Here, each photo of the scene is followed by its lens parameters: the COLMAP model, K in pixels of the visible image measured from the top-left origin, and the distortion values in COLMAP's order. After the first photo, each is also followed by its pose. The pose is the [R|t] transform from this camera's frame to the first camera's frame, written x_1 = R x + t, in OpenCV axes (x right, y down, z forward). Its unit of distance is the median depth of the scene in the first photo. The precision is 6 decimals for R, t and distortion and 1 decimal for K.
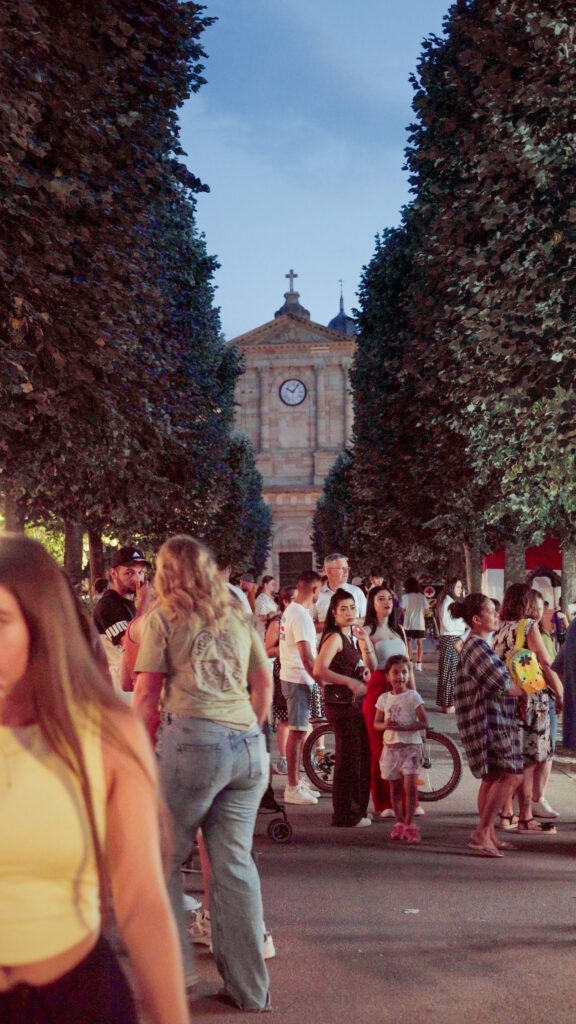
lens RADIAL K [[2395.2, 0, 288.0], [0, 2395.2, 512.0], [0, 0, 1]] dist [-0.081085, -0.264508]
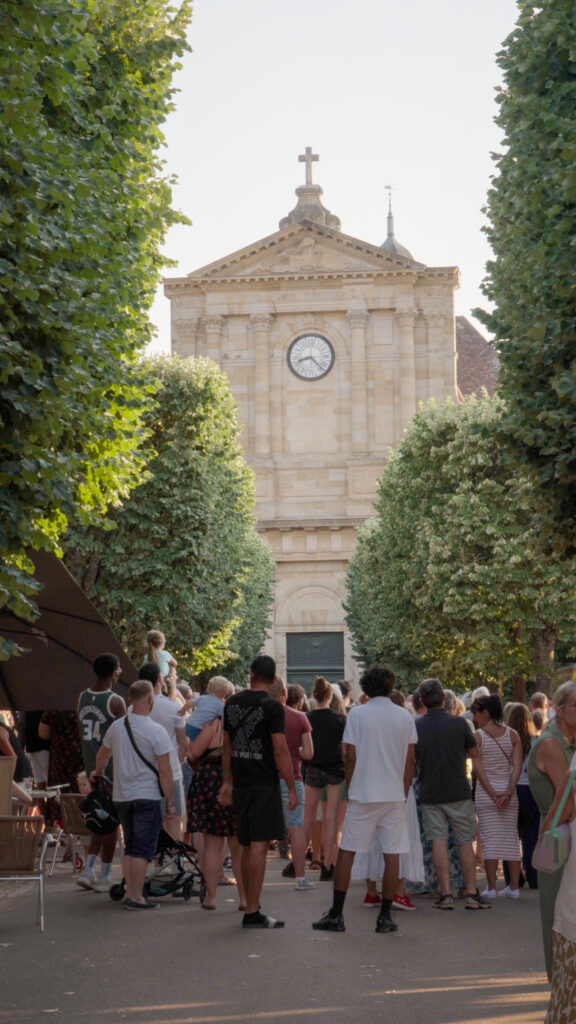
lens RADIAL K [[2395.2, 0, 288.0], [0, 2395.2, 512.0], [0, 0, 1]] dist [-0.081085, -0.264508]
pose [[0.999996, 0.001979, -0.002177, -0.002104], [-0.002071, 0.999068, -0.043114, 0.012380], [0.002089, 0.043118, 0.999068, 0.424559]]
